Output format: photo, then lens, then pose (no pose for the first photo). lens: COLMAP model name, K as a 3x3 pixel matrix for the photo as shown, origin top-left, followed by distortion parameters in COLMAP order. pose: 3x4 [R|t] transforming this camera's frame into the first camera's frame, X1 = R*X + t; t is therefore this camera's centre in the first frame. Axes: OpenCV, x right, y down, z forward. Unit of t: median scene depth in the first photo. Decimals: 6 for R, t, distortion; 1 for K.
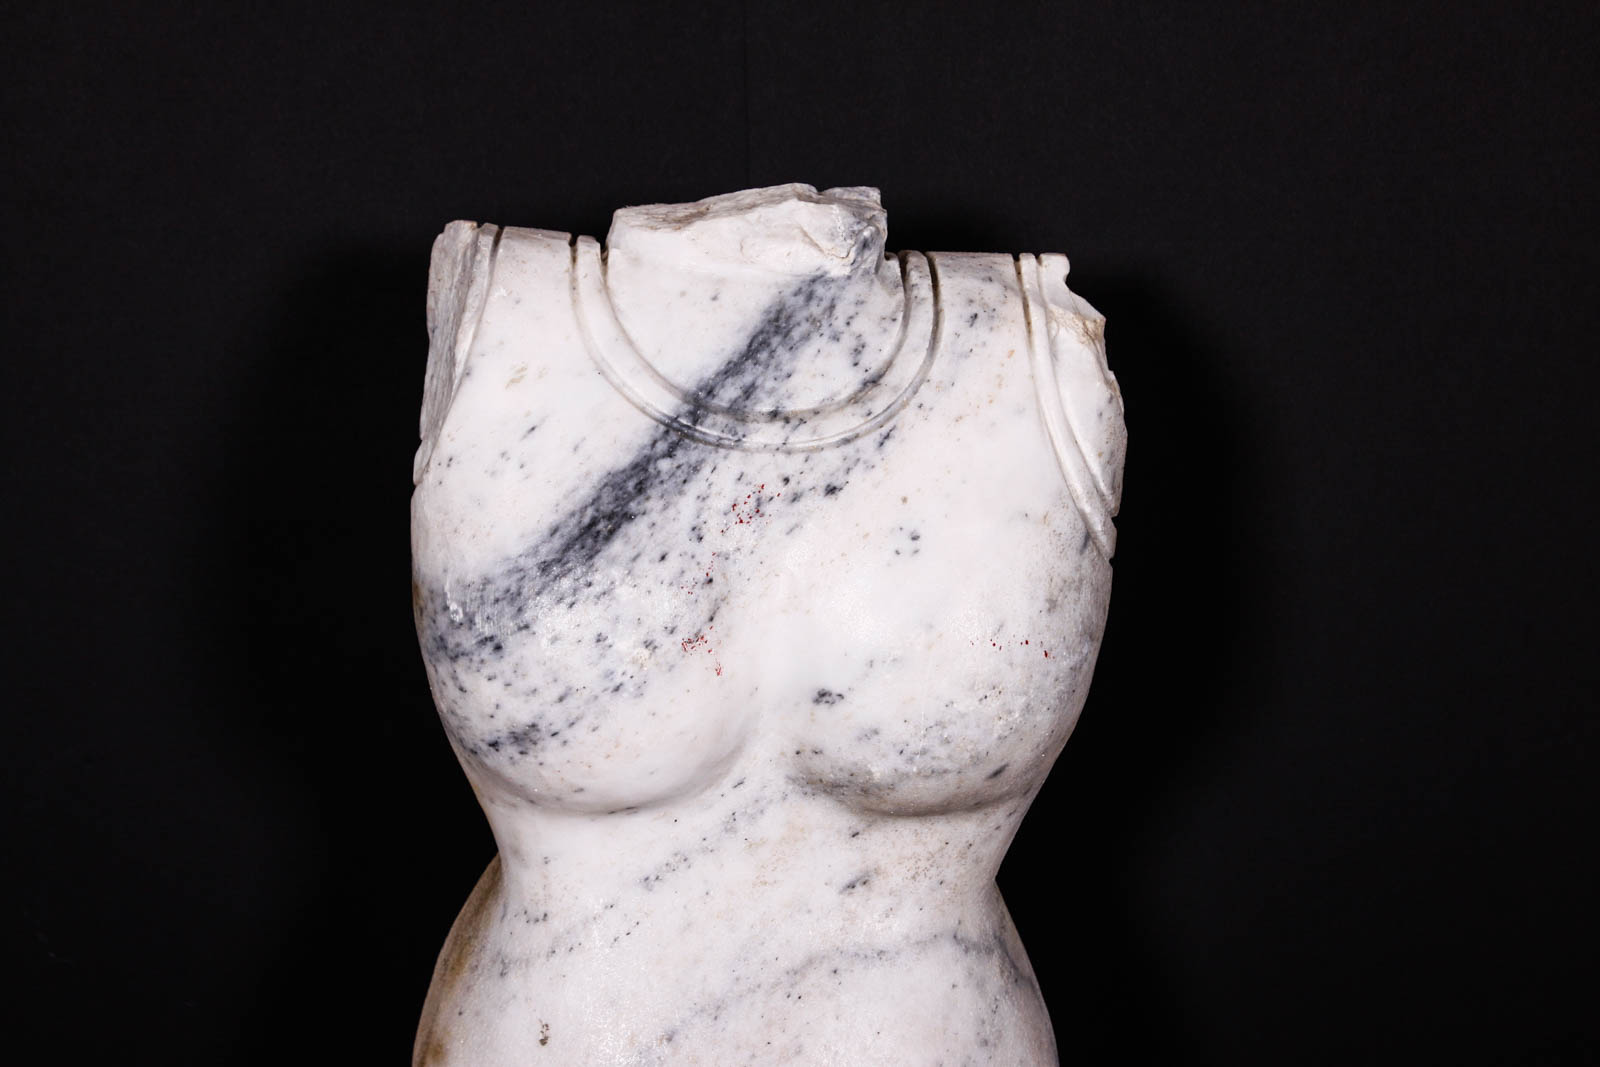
lens RADIAL K [[2855.2, 0, 805.3], [0, 2855.2, 537.2], [0, 0, 1]] dist [0.103958, 0.000000]
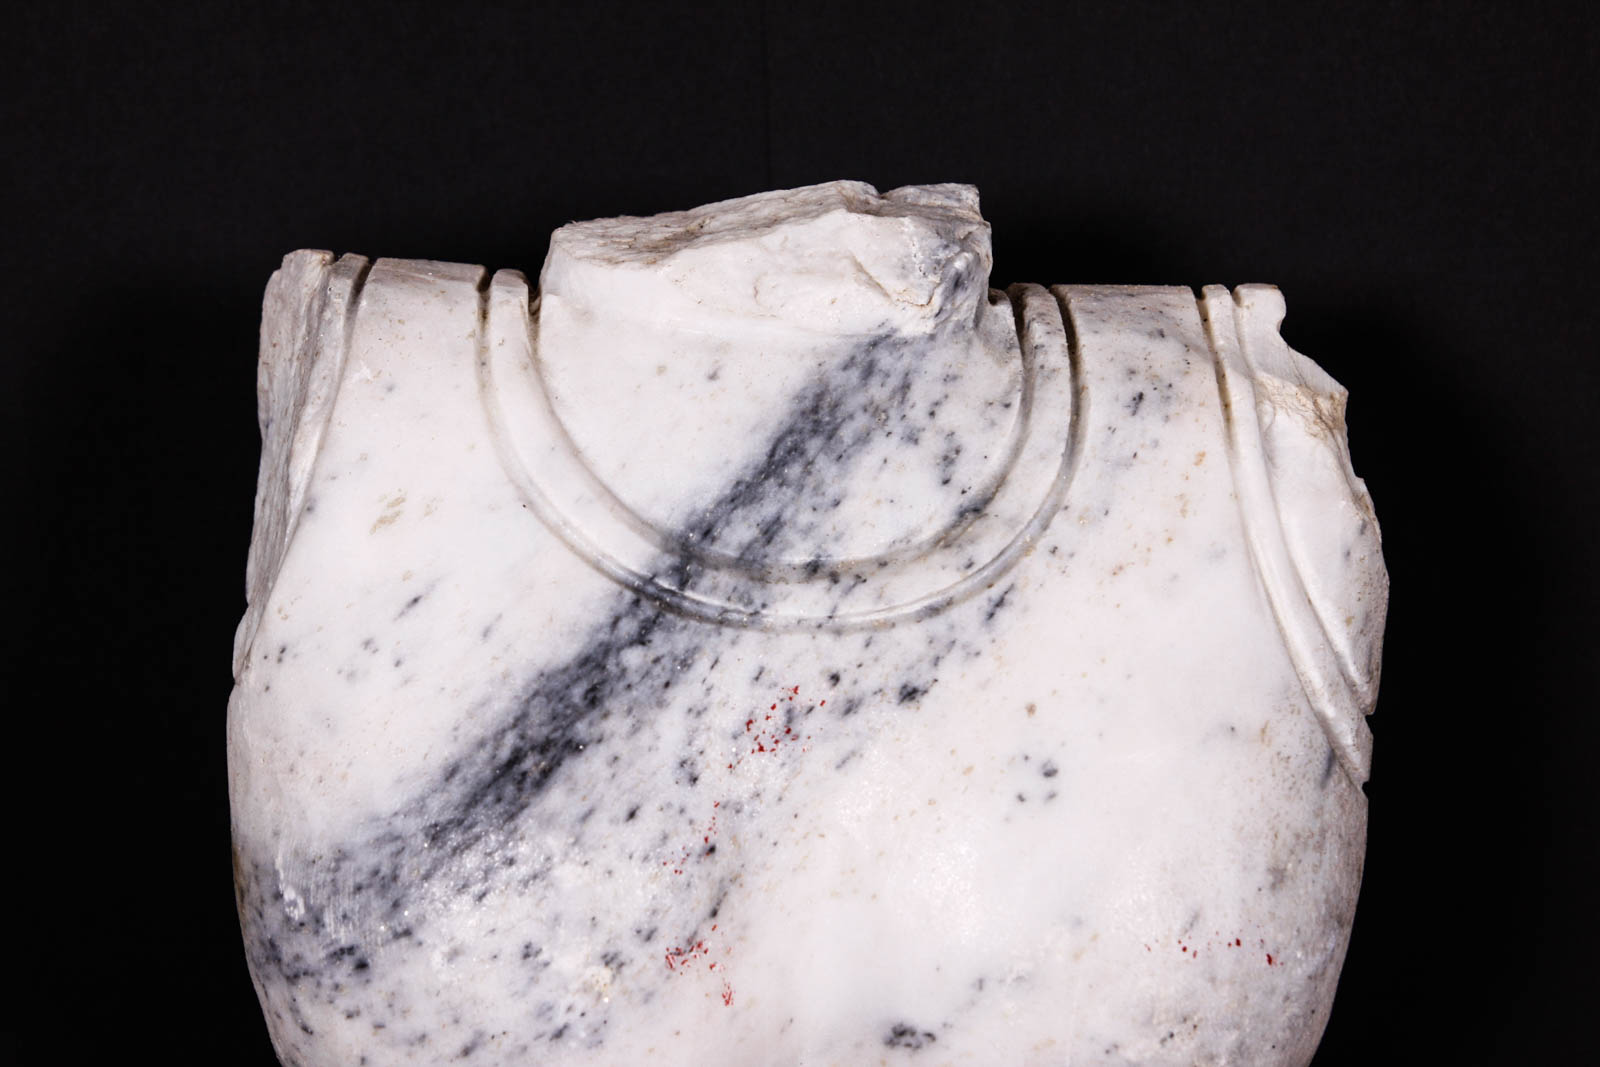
lens RADIAL K [[3439.9, 0, 794.4], [0, 3439.9, 533.9], [0, 0, 1]] dist [0.101439, 0.000000]
pose [[0.999719, -0.015054, -0.018300, -0.001393], [0.015044, 0.999887, -0.000693, -0.049486], [0.018308, 0.000418, 0.999832, 0.266497]]
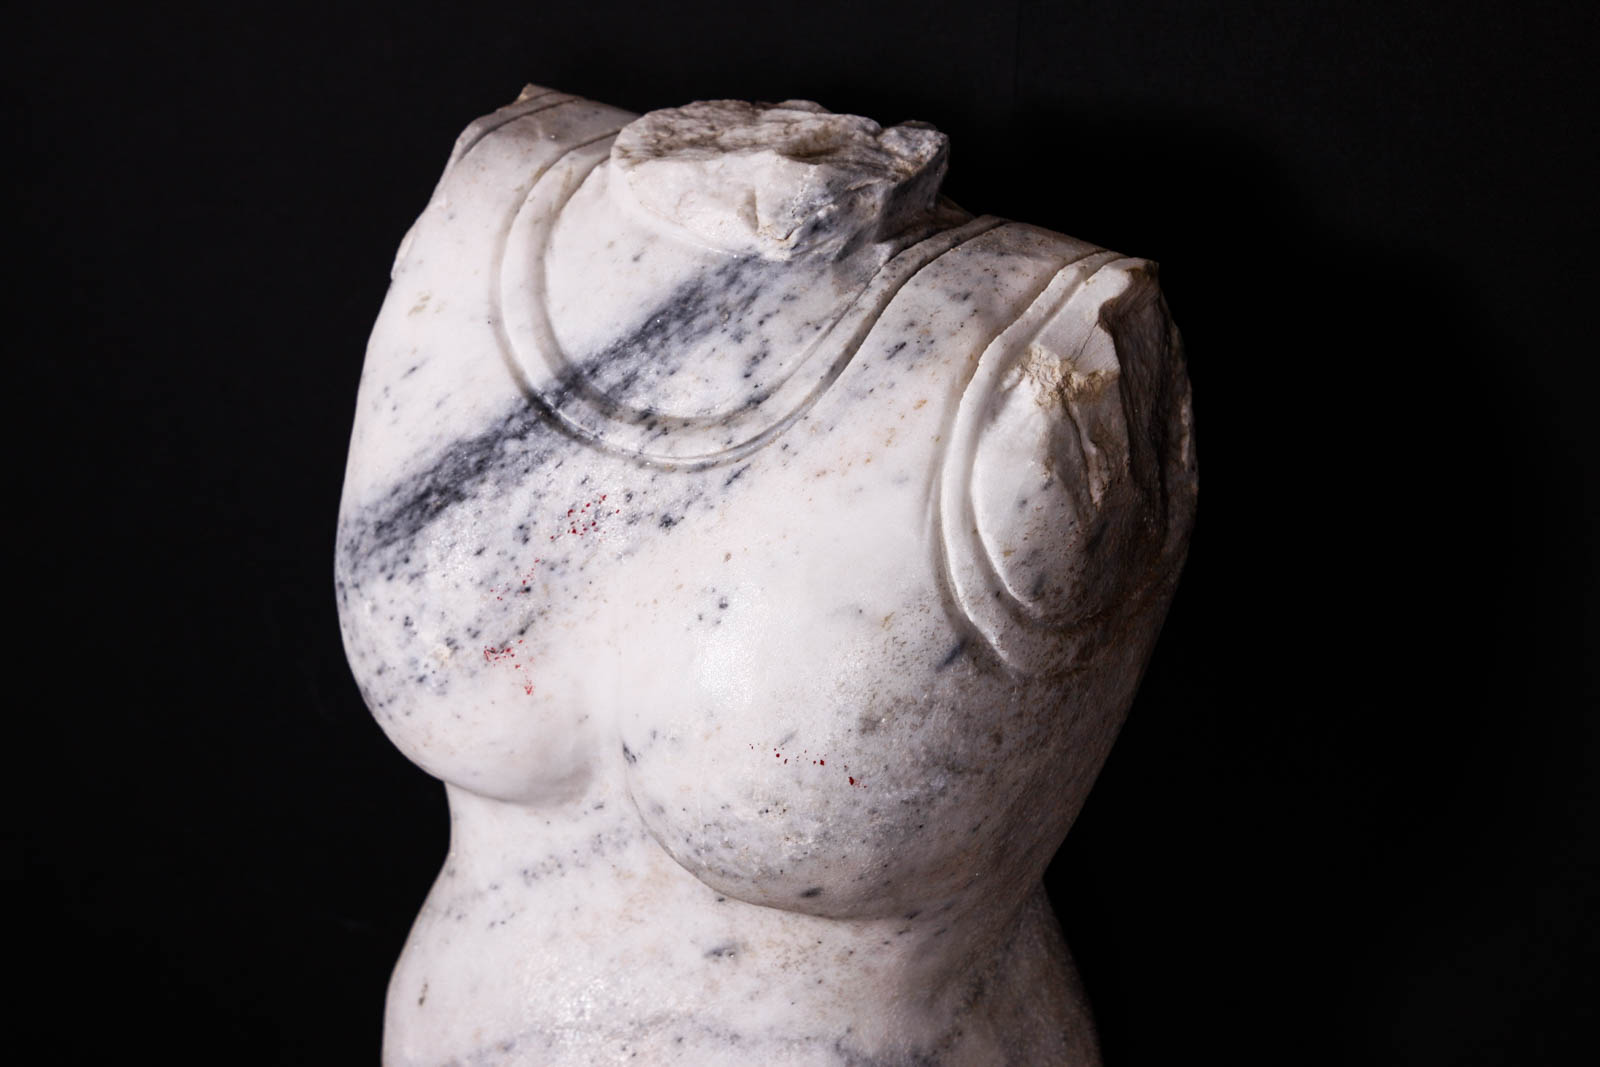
lens RADIAL K [[3349.3, 0, 793.4], [0, 3349.3, 530.4], [0, 0, 1]] dist [0.140816, 0.000000]
pose [[0.783377, 0.260053, -0.564529, 0.586286], [-0.141264, 0.958988, 0.245736, -0.257606], [0.605281, -0.112756, 0.787986, 0.242194]]
